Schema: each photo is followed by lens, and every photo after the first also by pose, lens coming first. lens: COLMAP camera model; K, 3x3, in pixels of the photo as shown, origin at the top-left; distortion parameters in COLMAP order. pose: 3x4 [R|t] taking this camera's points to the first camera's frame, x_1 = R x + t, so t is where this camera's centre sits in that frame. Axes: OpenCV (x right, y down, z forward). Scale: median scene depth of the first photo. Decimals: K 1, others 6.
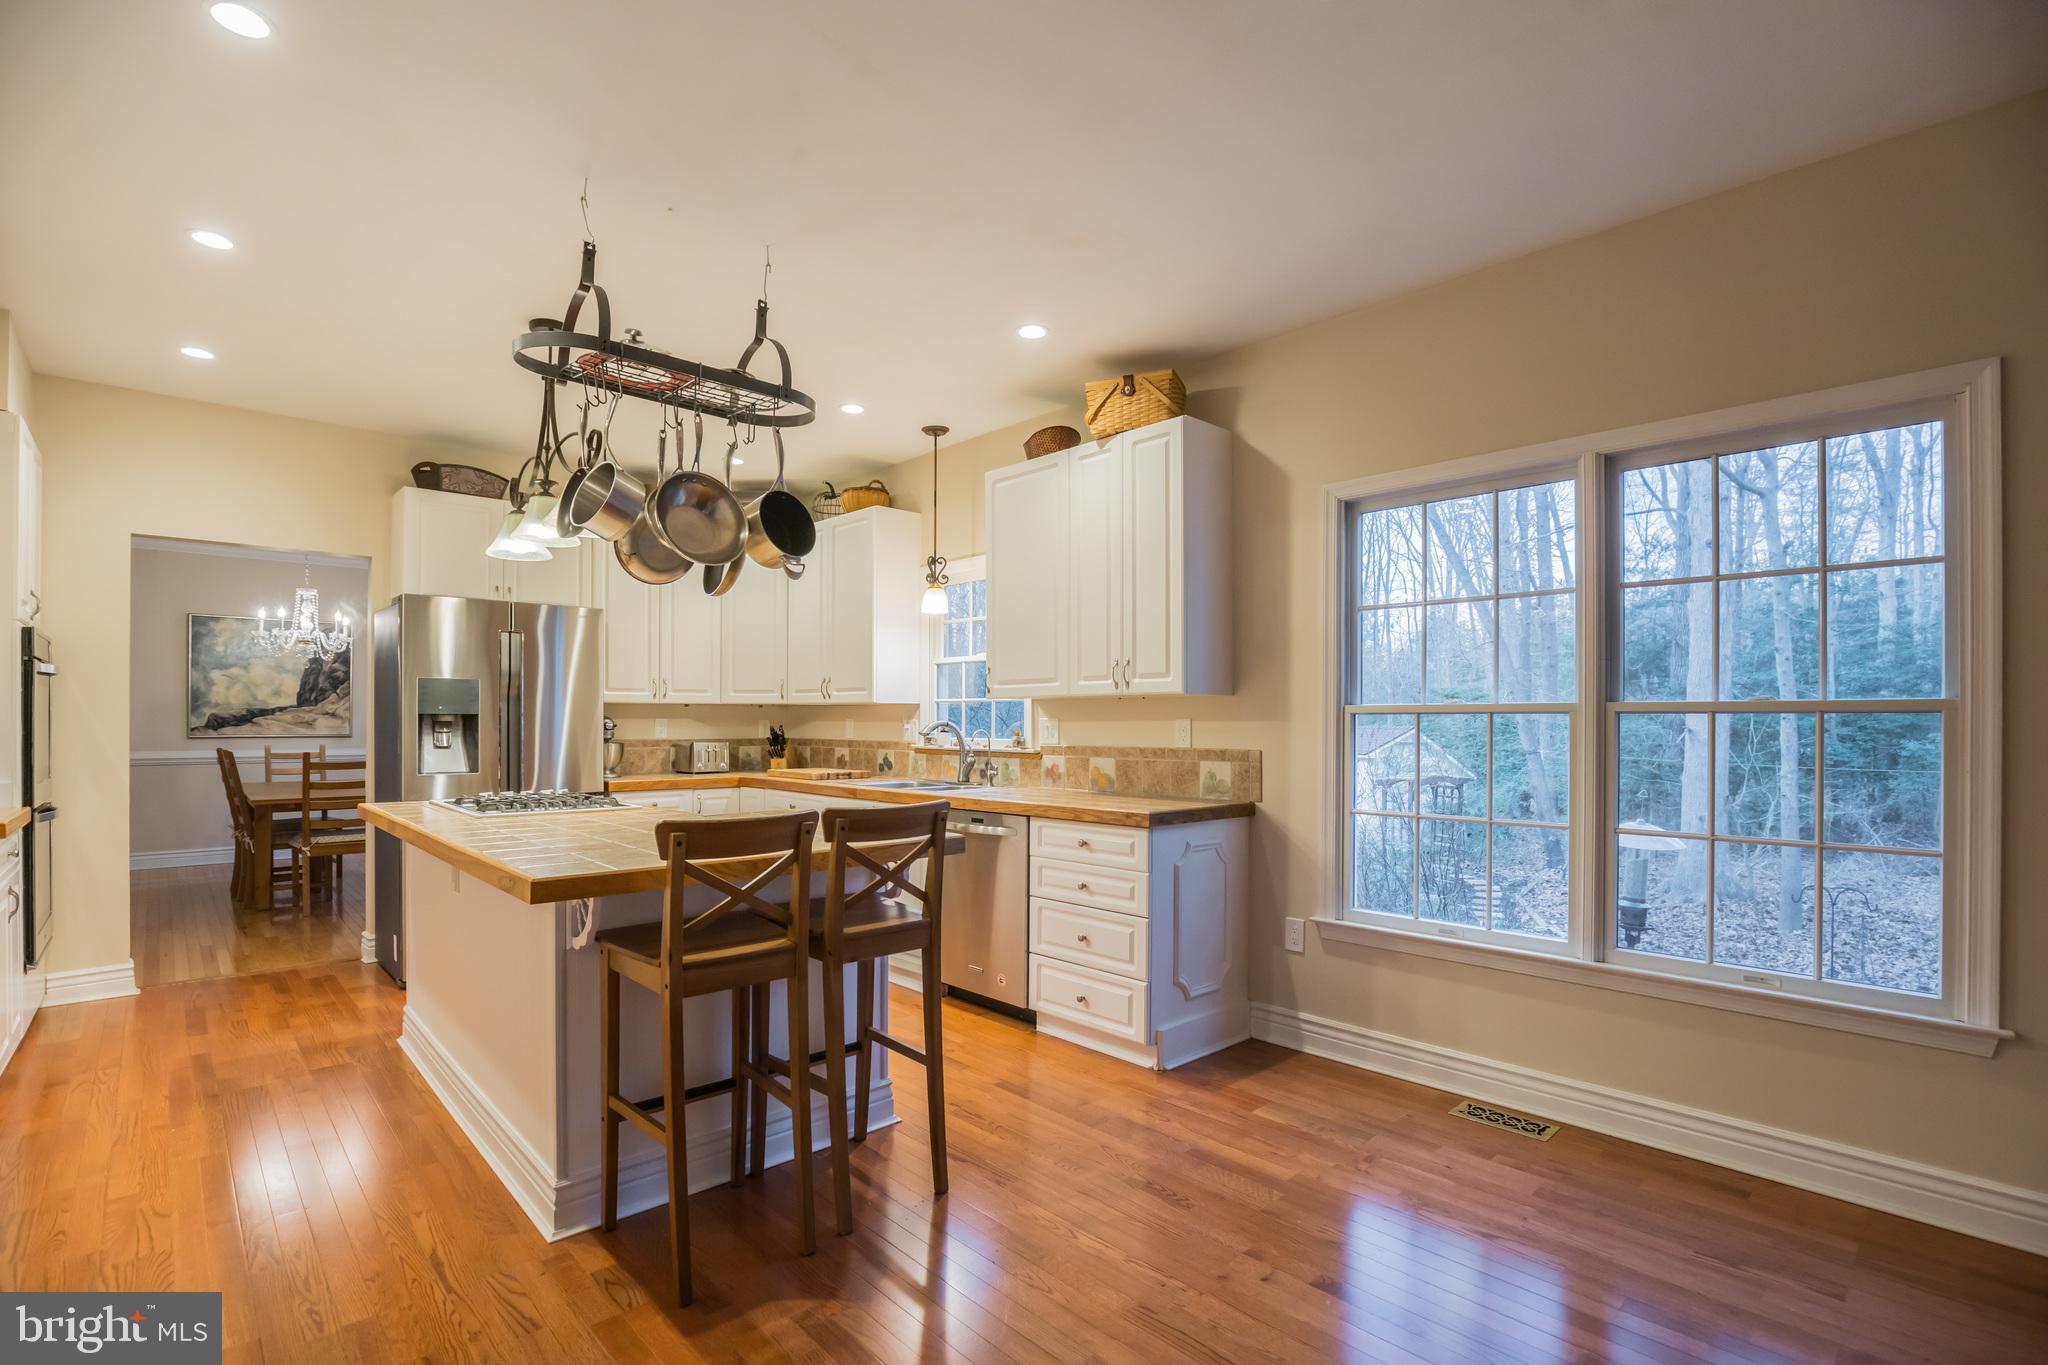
lens RADIAL K [[940.2, 0, 989.1], [0, 940.2, 722.2], [0, 0, 1]] dist [0.000914, -0.000107]
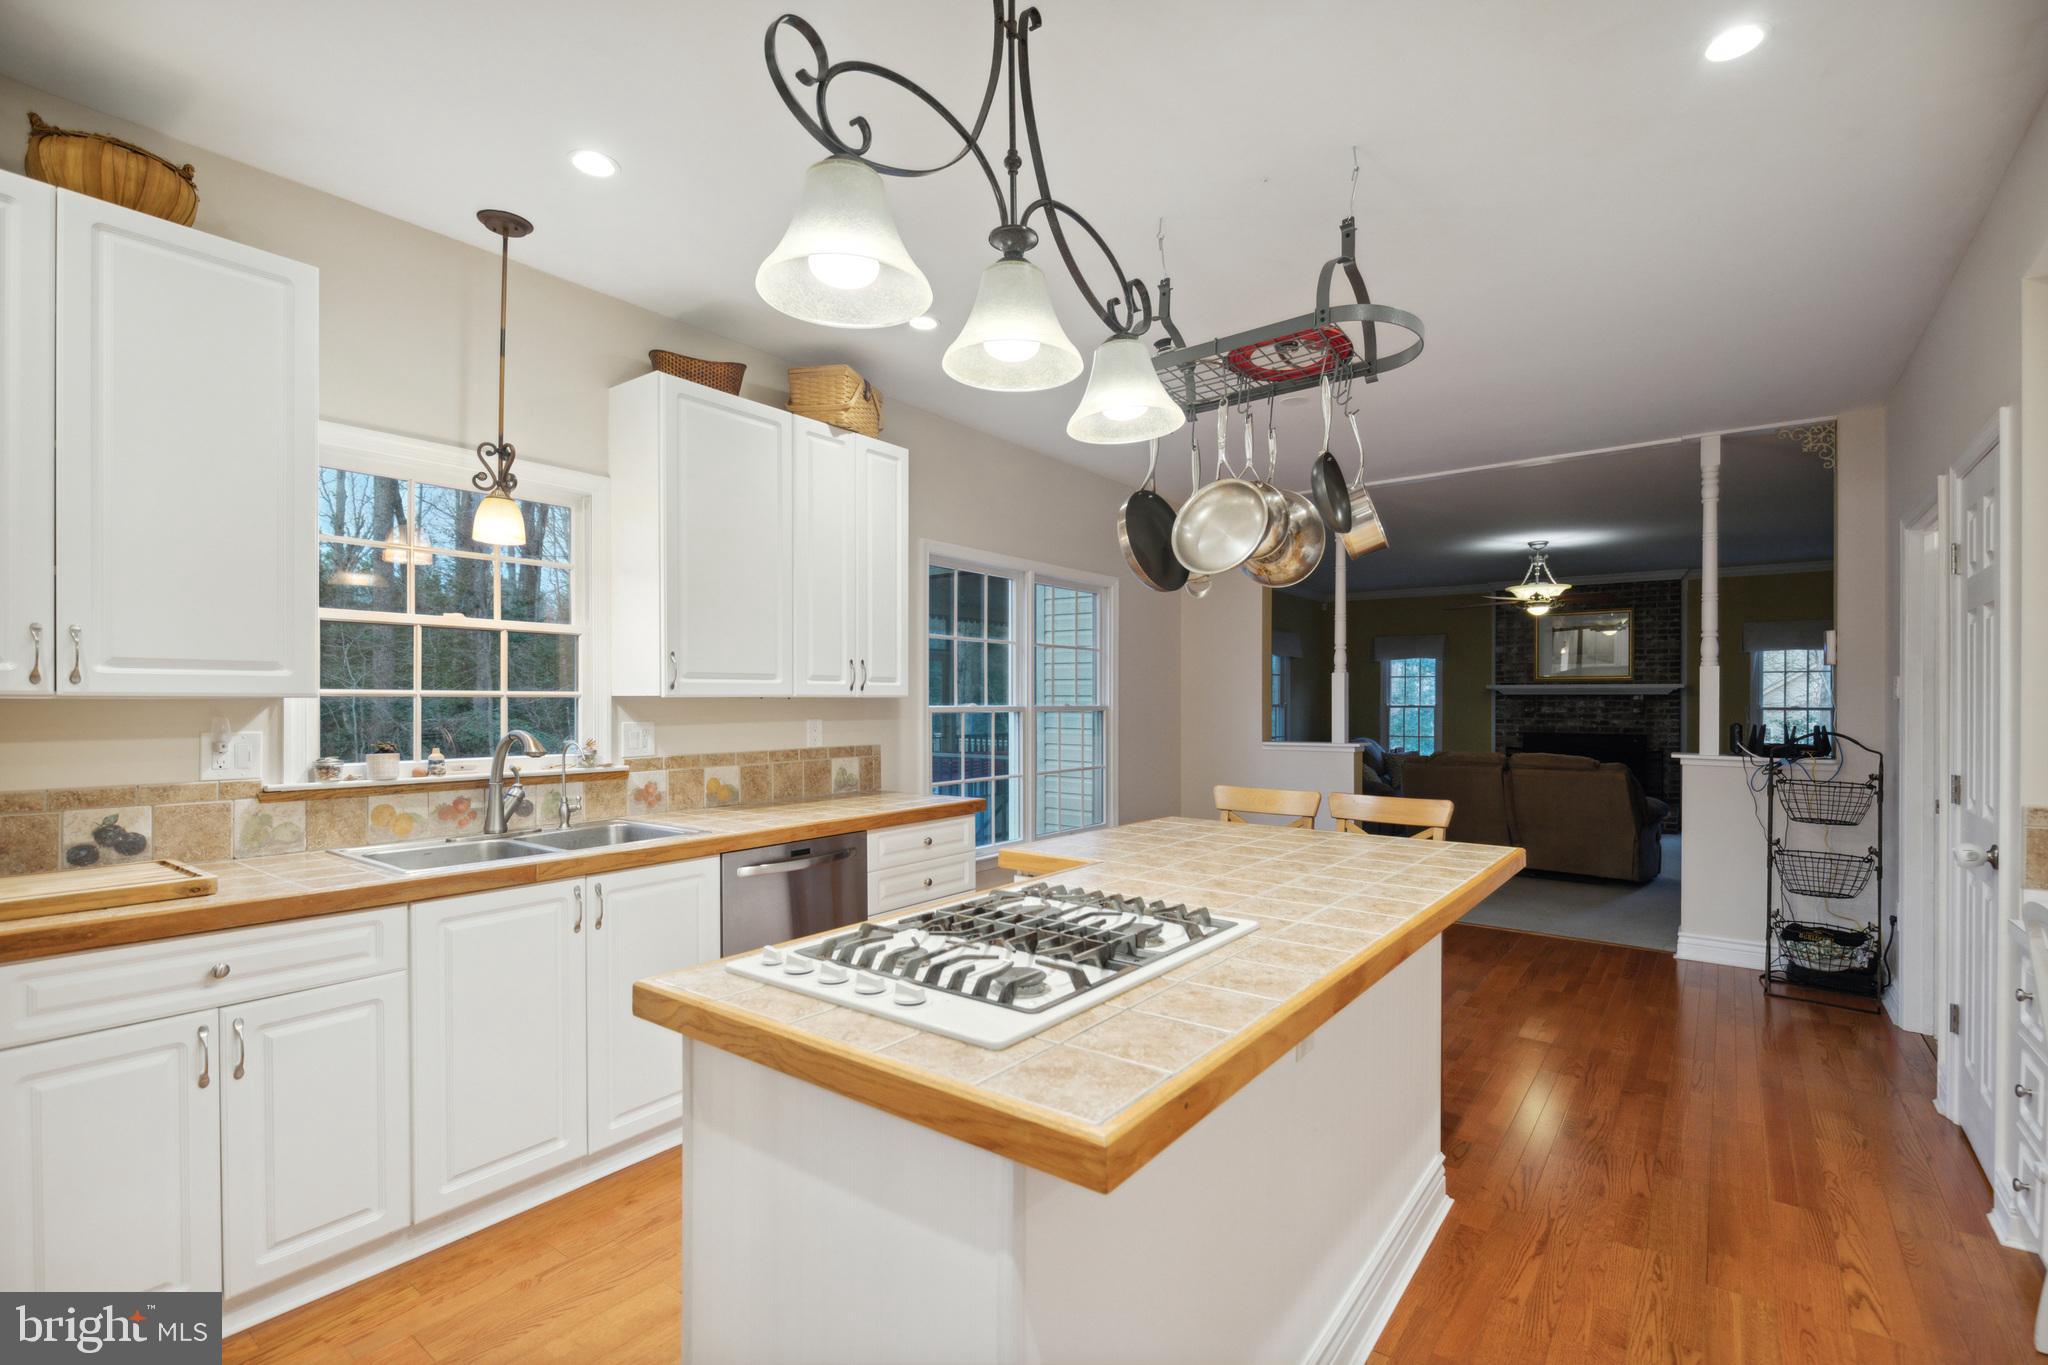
lens RADIAL K [[940.2, 0, 1021.2], [0, 940.2, 700.7], [0, 0, 1]] dist [0.000914, -0.000107]
pose [[-0.189651, -0.000850, 0.981851, -0.721099], [0.001771, 0.999998, 0.001208, -0.020880], [-0.981850, 0.001967, -0.189649, 0.843974]]
